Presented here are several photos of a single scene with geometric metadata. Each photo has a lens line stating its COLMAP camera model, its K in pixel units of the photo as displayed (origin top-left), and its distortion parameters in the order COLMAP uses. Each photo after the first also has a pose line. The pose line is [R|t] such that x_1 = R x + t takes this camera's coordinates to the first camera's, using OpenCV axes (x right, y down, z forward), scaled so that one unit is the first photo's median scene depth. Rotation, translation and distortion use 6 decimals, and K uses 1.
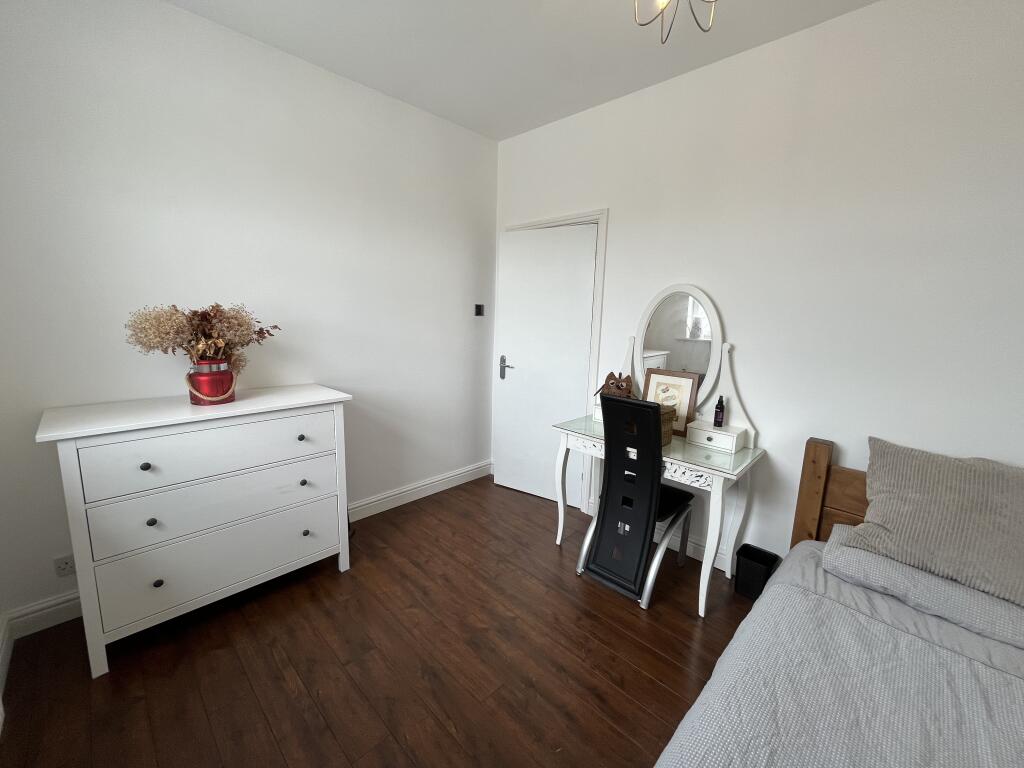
lens RADIAL K [[416.7, 0, 510.9], [0, 416.7, 383.6], [0, 0, 1]] dist [-0.000714, -0.000482]
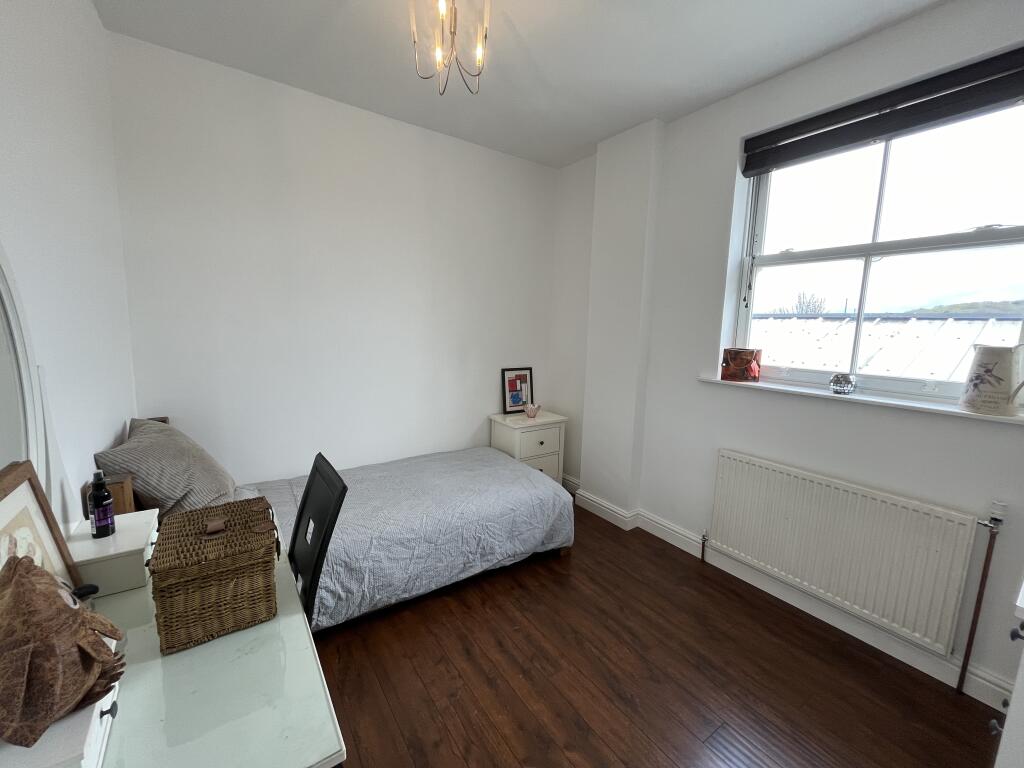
lens RADIAL K [[416.7, 0, 511.8], [0, 416.7, 385.8], [0, 0, 1]] dist [-0.000714, -0.000482]
pose [[-0.979364, -0.086852, 0.182493, -0.049858], [-0.028845, 0.953780, 0.299119, -0.291961], [-0.200037, 0.287682, -0.936602, 1.814838]]
